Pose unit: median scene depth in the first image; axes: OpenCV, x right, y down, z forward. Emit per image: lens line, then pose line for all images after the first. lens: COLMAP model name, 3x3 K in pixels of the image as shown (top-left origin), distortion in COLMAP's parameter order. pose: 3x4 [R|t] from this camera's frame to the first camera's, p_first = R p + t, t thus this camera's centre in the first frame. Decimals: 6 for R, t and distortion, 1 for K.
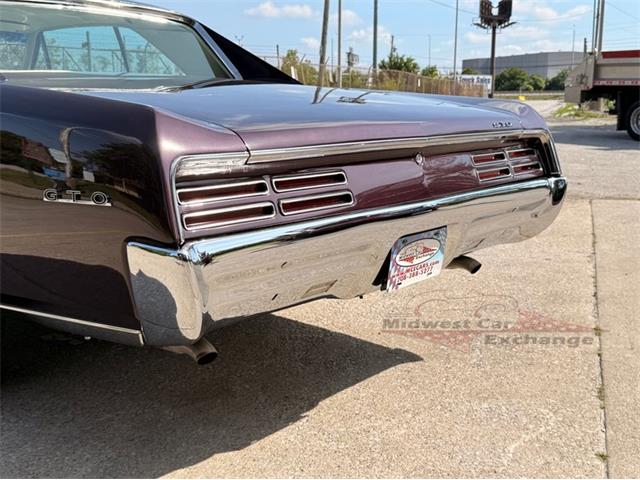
lens RADIAL K [[792.9, 0, 323.7], [0, 792.9, 247.9], [0, 0, 1]] dist [0.204637, -0.510025]
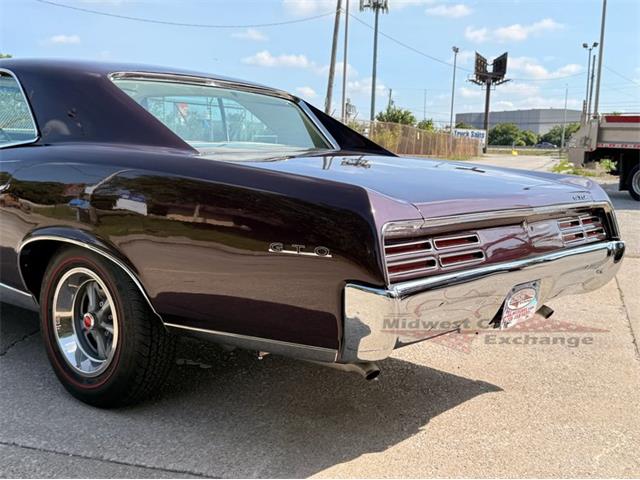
lens RADIAL K [[792.9, 0, 323.7], [0, 792.9, 247.9], [0, 0, 1]] dist [0.204637, -0.510025]
pose [[0.999488, 0.030168, 0.010634, -0.159418], [-0.029496, 0.997849, -0.058542, 0.006674], [-0.012377, 0.058198, 0.998228, -0.199564]]
